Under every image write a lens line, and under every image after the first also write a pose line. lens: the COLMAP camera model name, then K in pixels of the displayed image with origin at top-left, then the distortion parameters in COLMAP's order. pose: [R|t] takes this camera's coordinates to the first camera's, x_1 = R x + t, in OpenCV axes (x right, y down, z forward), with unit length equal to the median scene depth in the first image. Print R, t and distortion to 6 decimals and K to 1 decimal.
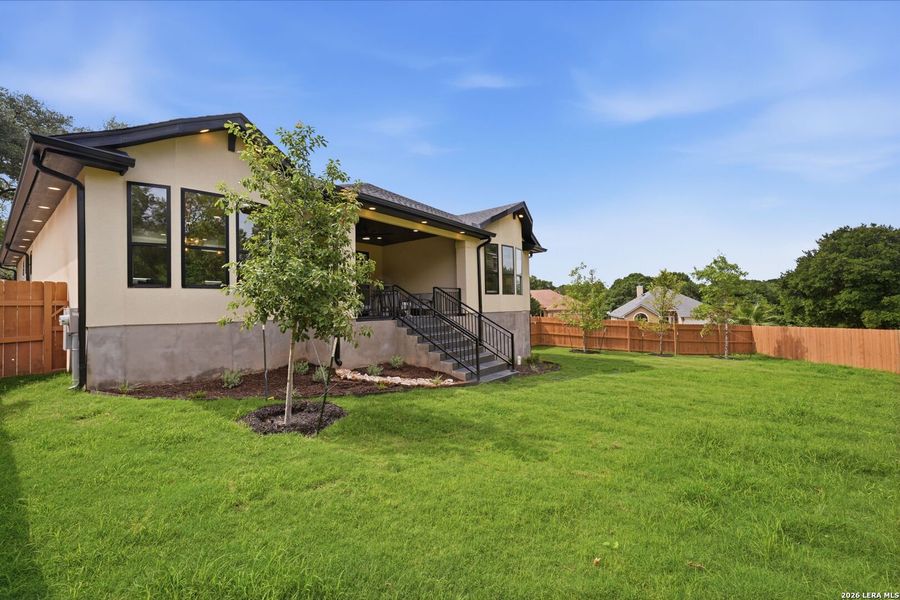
lens RADIAL K [[357.9, 0, 451.2], [0, 357.9, 297.4], [0, 0, 1]] dist [-0.001377, -0.000184]
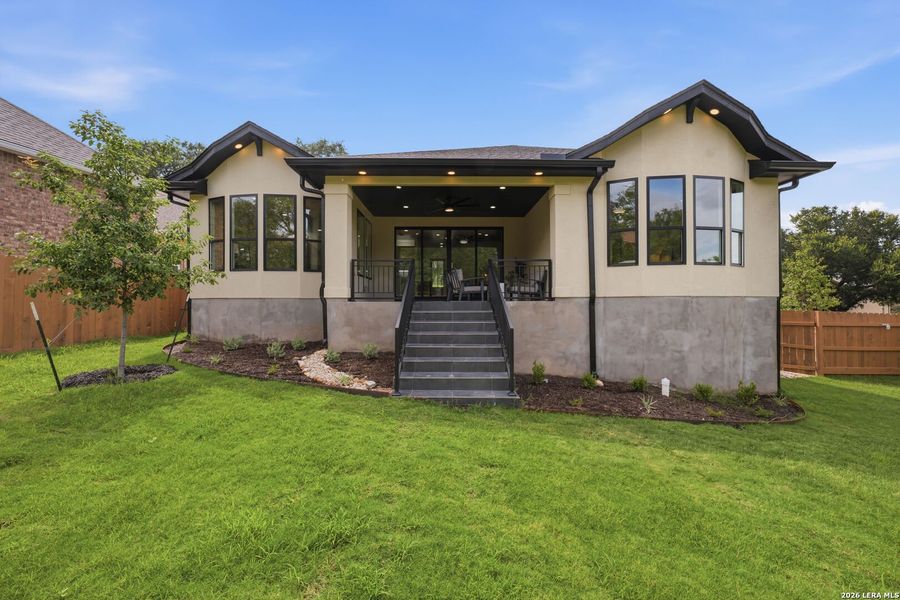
lens RADIAL K [[357.5, 0, 450.0], [0, 357.5, 300.0], [0, 0, 1]] dist [-0.001411, -0.000128]
pose [[0.618280, 0.012631, -0.785857, 0.447818], [0.011608, 0.999615, 0.025200, 0.031551], [0.785872, -0.024702, 0.617895, 0.460896]]
